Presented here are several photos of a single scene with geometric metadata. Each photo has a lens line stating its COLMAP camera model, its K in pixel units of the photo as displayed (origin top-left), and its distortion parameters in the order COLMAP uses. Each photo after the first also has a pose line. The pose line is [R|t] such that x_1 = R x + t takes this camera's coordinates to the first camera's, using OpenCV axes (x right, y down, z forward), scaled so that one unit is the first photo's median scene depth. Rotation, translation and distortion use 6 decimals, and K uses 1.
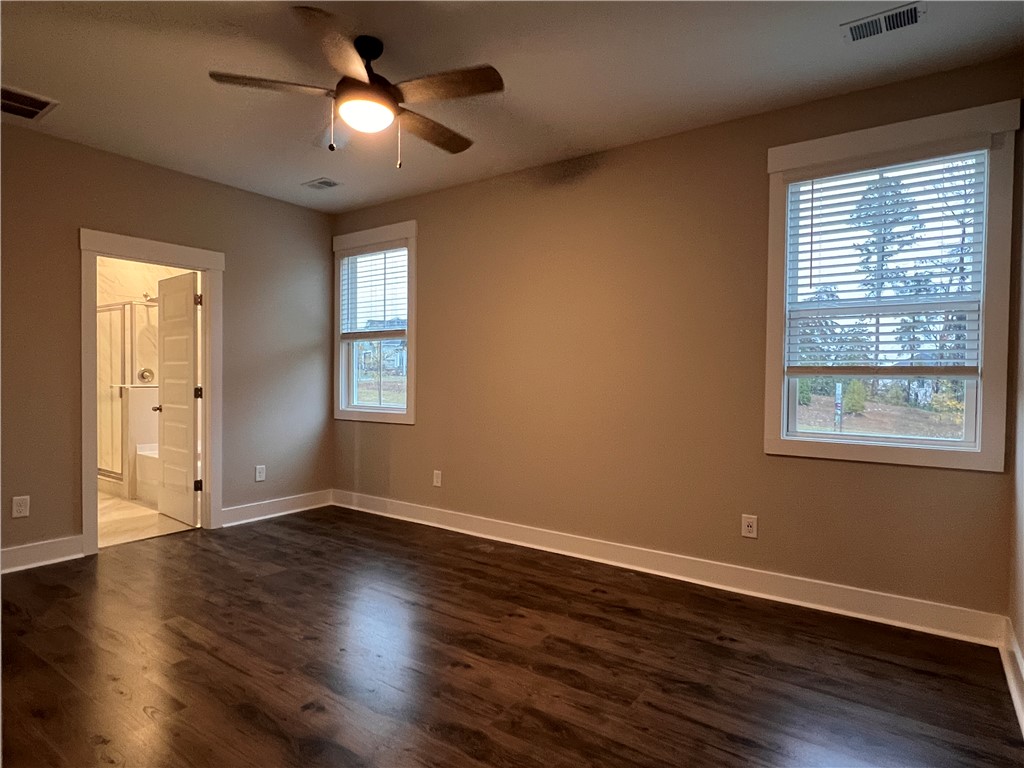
lens RADIAL K [[582.9, 0, 512.0], [0, 582.9, 384.0], [0, 0, 1]] dist [-0.000713, 0.000022]
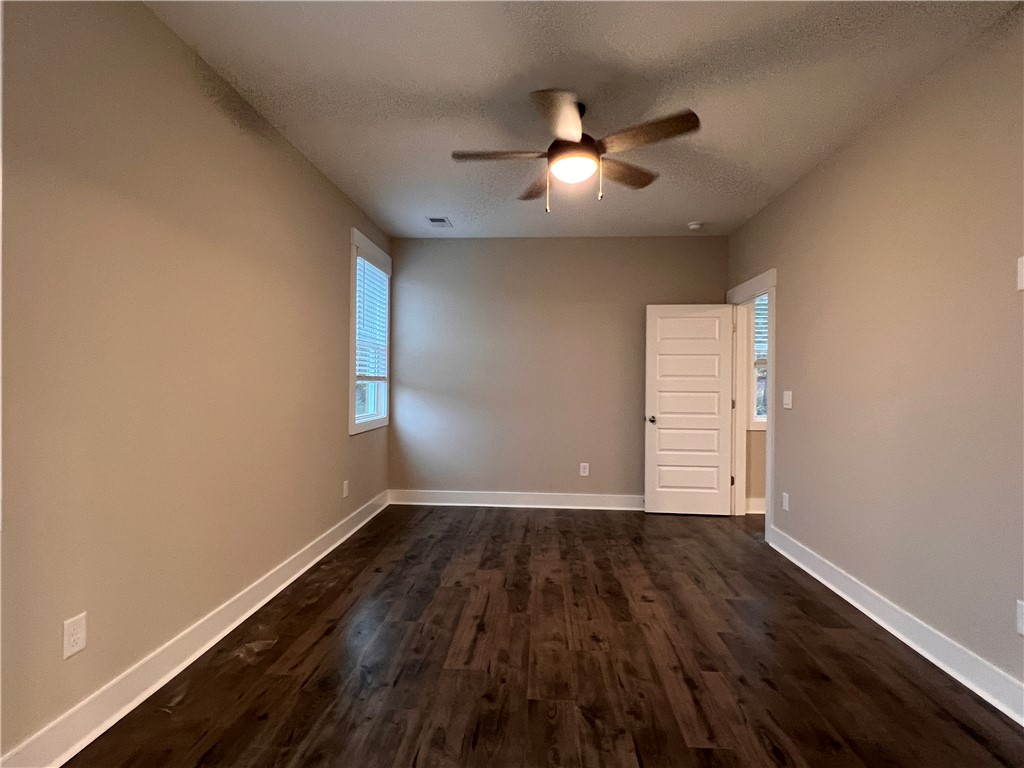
lens RADIAL K [[510.5, 0, 512.0], [0, 510.5, 384.0], [0, 0, 1]] dist [-0.009218, 0.000574]
pose [[-0.524315, -0.020190, 0.851285, -1.006399], [-0.003259, 0.999759, 0.021705, -0.043509], [-0.851518, 0.008606, -0.524255, 1.556068]]
